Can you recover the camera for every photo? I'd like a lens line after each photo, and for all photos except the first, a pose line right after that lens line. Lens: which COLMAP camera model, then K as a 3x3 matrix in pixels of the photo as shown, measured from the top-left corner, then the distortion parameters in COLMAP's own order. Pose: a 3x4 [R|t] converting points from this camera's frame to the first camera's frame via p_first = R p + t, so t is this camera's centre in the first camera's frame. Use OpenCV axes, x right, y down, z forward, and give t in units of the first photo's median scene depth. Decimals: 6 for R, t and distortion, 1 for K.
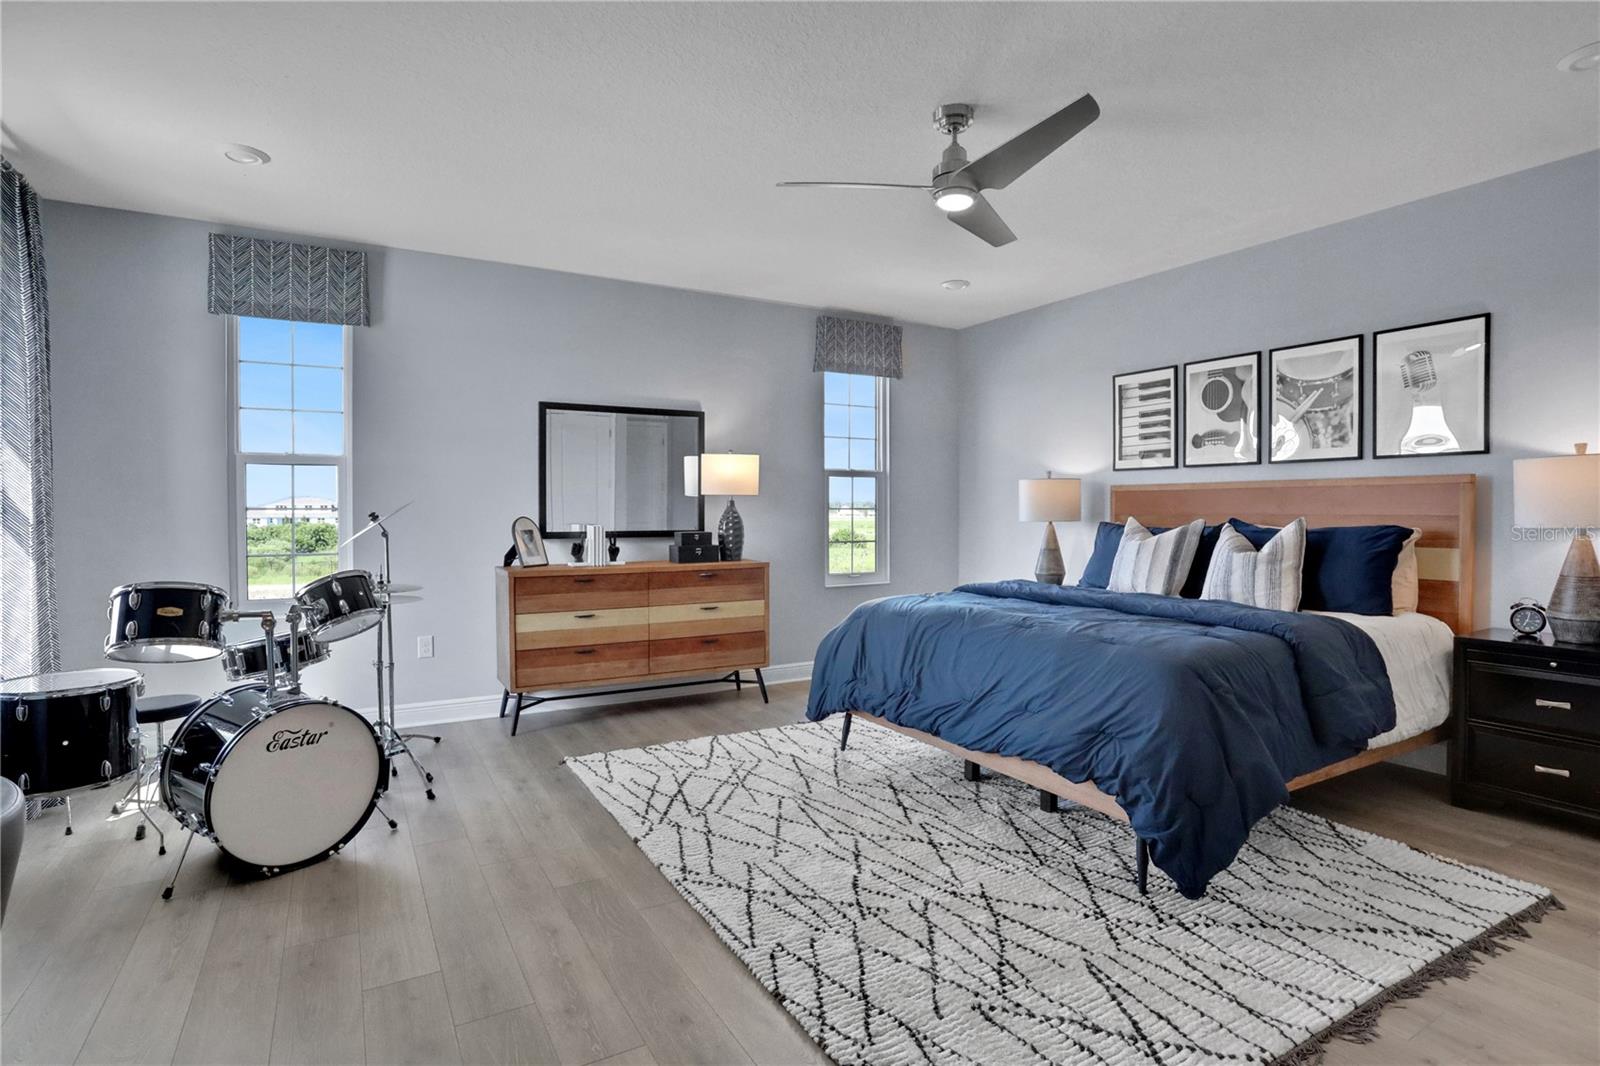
lens RADIAL K [[811.8, 0, 795.2], [0, 811.8, 523.8], [0, 0, 1]] dist [-0.066204, 0.036505]
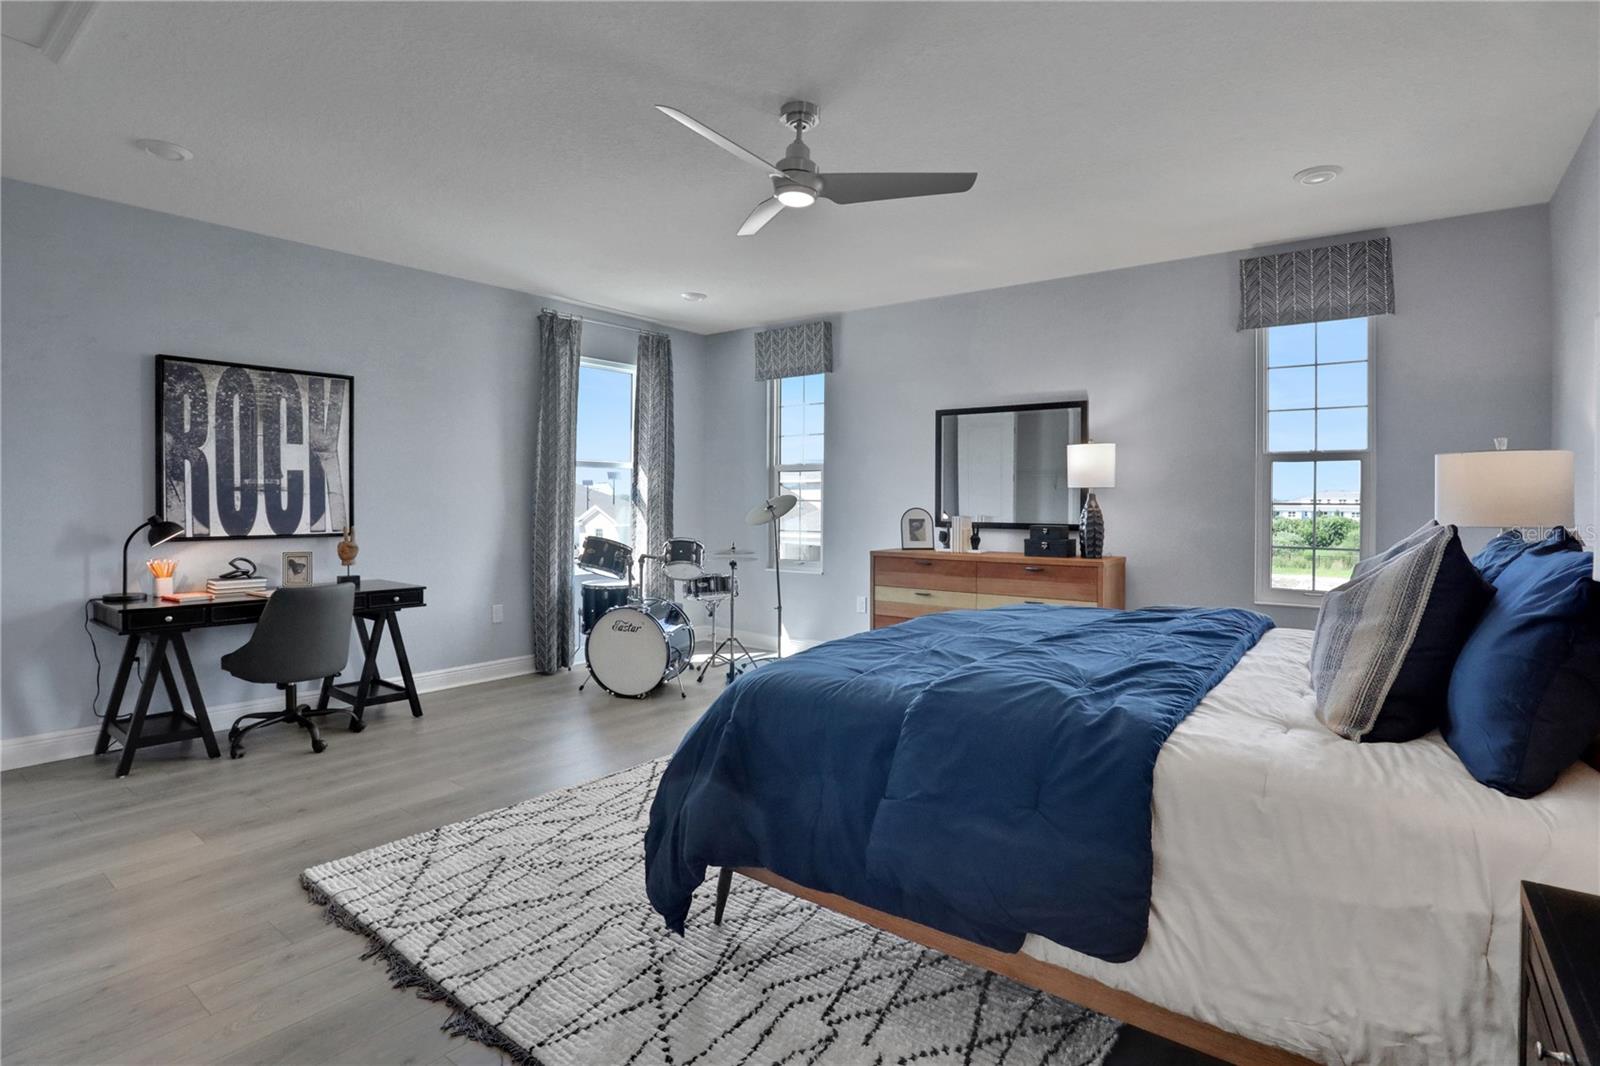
lens RADIAL K [[779.4, 0, 806.1], [0, 779.4, 507.9], [0, 0, 1]] dist [-0.075978, 0.030366]
pose [[0.387636, 0.011913, -0.921735, 0.650478], [-0.023838, 0.999712, 0.002896, -0.007532], [0.921504, 0.020850, 0.387808, 0.379162]]
